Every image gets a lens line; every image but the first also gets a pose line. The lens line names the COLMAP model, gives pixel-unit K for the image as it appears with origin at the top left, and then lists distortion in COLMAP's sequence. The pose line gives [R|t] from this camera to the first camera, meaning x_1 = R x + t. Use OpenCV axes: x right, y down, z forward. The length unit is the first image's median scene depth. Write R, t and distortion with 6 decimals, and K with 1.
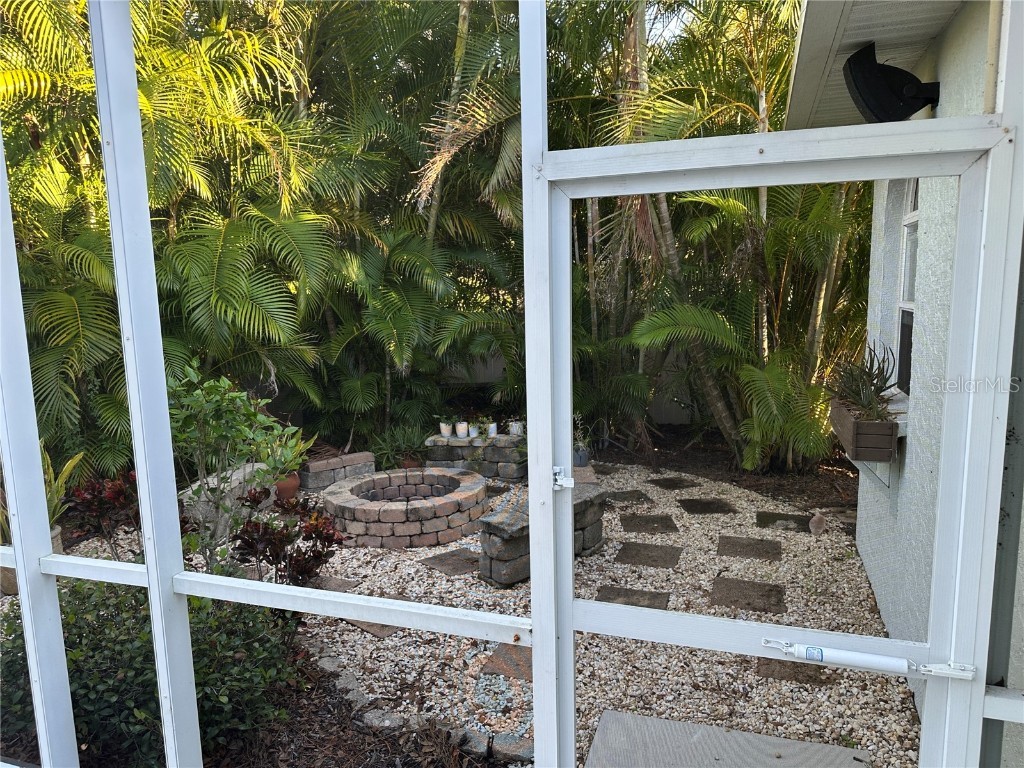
lens RADIAL K [[715.0, 0, 510.2], [0, 715.0, 385.3], [0, 0, 1]] dist [0.094237, -0.121299]
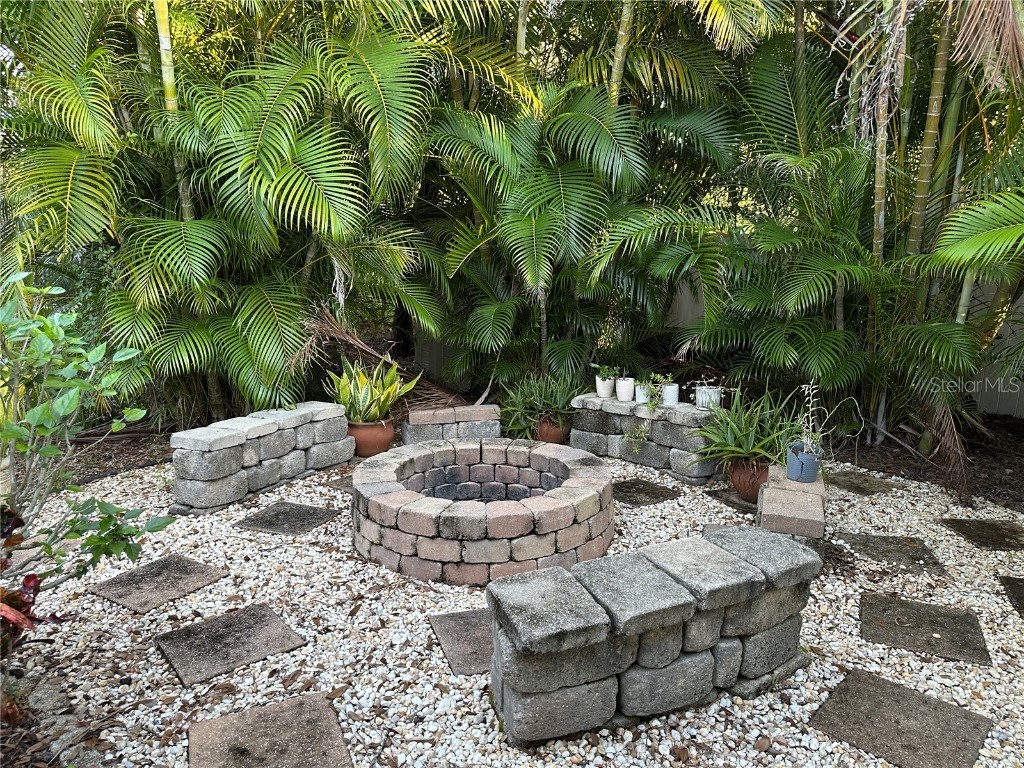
lens RADIAL K [[728.8, 0, 508.0], [0, 728.8, 385.6], [0, 0, 1]] dist [0.089278, -0.114252]
pose [[0.923751, 0.107090, -0.367718, 0.083762], [-0.080791, 0.992994, 0.086231, 0.010472], [0.374376, -0.049947, 0.925931, 0.366663]]
